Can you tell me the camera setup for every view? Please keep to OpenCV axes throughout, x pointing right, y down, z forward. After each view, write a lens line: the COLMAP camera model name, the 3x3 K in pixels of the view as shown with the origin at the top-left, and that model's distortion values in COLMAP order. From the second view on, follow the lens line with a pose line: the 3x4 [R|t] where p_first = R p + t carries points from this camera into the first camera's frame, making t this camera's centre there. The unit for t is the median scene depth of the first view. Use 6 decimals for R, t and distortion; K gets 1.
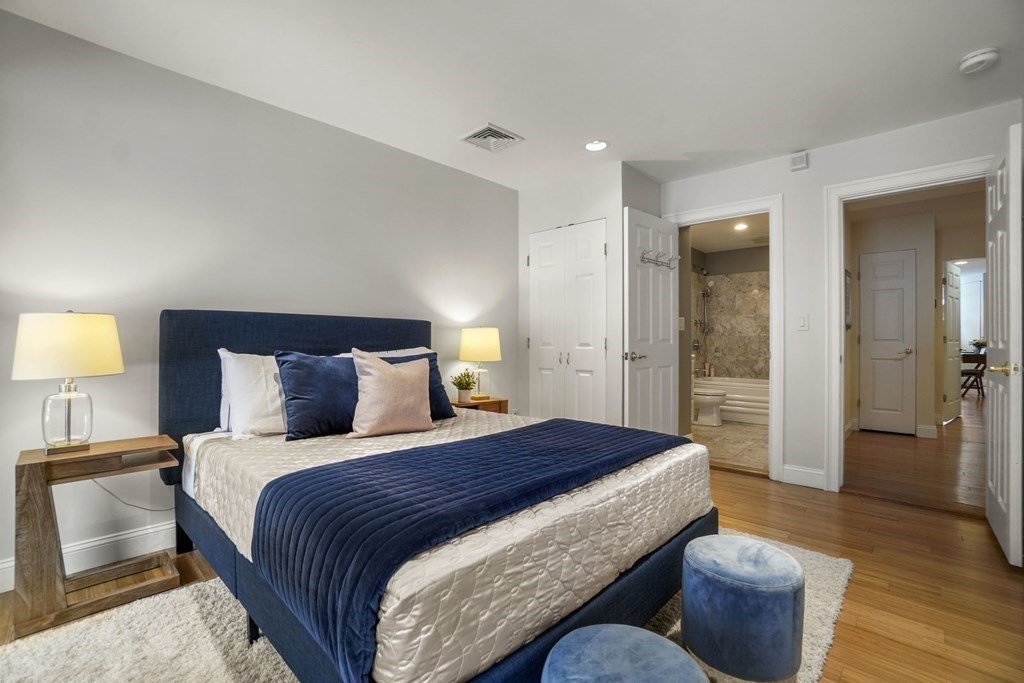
lens RADIAL K [[456.8, 0, 513.2], [0, 456.8, 339.4], [0, 0, 1]] dist [-0.054204, 0.017174]
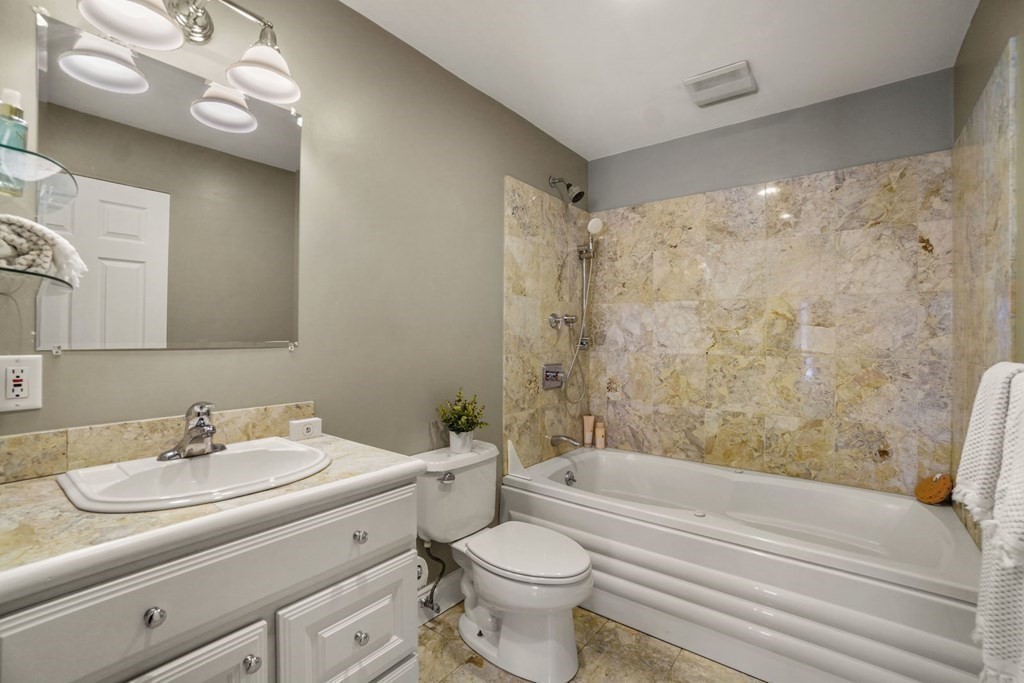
lens RADIAL K [[456.8, 0, 510.4], [0, 456.8, 338.8], [0, 0, 1]] dist [-0.054204, 0.017174]
pose [[0.994680, 0.003768, 0.102940, 0.317389], [-0.004395, 0.999973, 0.005860, -0.022581], [-0.102915, -0.006281, 0.994670, 0.594013]]
